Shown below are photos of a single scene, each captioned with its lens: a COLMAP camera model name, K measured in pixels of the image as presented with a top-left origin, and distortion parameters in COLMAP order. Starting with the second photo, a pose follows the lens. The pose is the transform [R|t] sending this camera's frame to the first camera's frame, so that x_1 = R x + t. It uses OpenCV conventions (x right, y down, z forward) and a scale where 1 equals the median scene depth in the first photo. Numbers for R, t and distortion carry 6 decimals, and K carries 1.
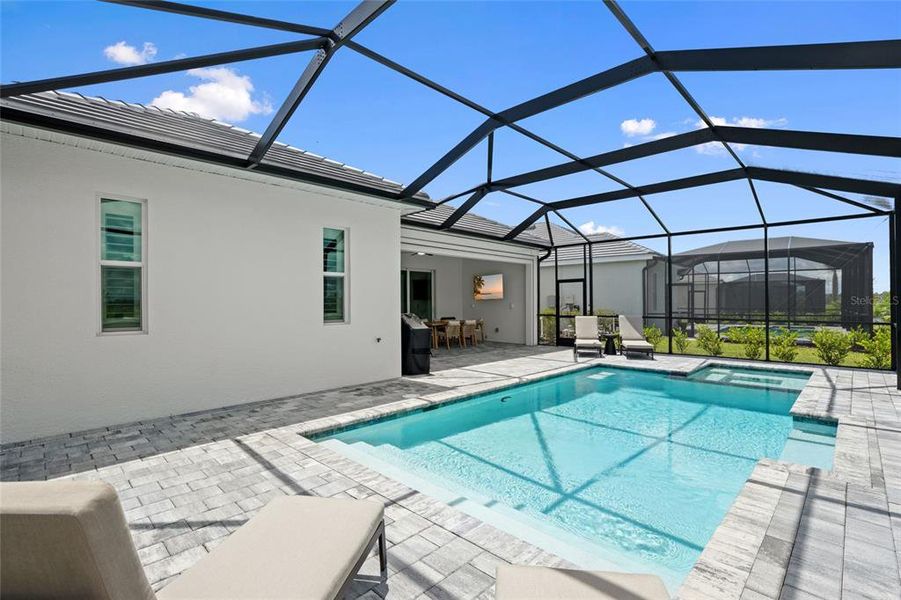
lens RADIAL K [[420.0, 0, 459.7], [0, 420.0, 301.1], [0, 0, 1]] dist [-0.010480, 0.000539]
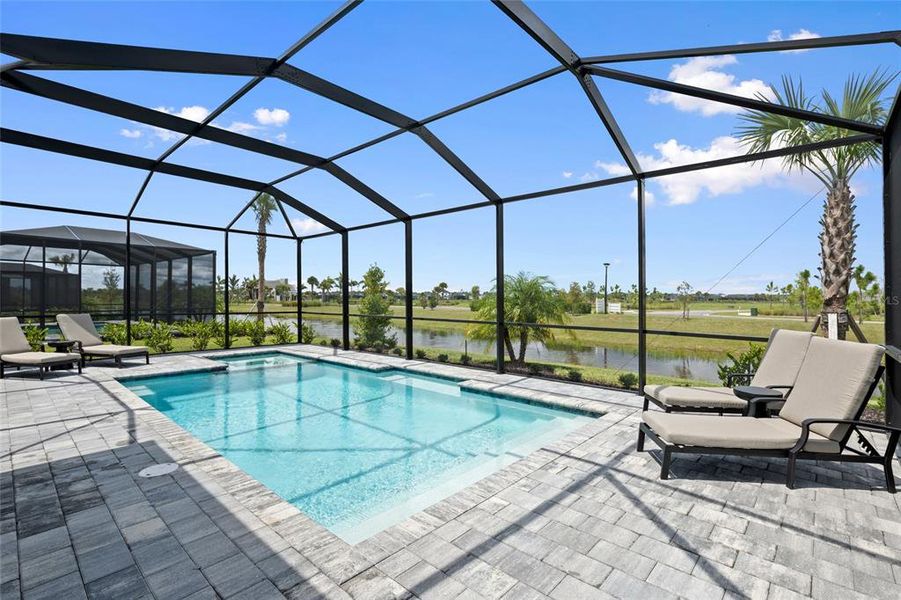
lens RADIAL K [[420.0, 0, 459.7], [0, 420.0, 301.1], [0, 0, 1]] dist [-0.010480, 0.000539]
pose [[-0.034431, -0.008643, 0.999370, -1.134630], [-0.002257, 0.999961, 0.008571, 0.009008], [-0.999405, -0.001961, -0.034449, 1.101426]]
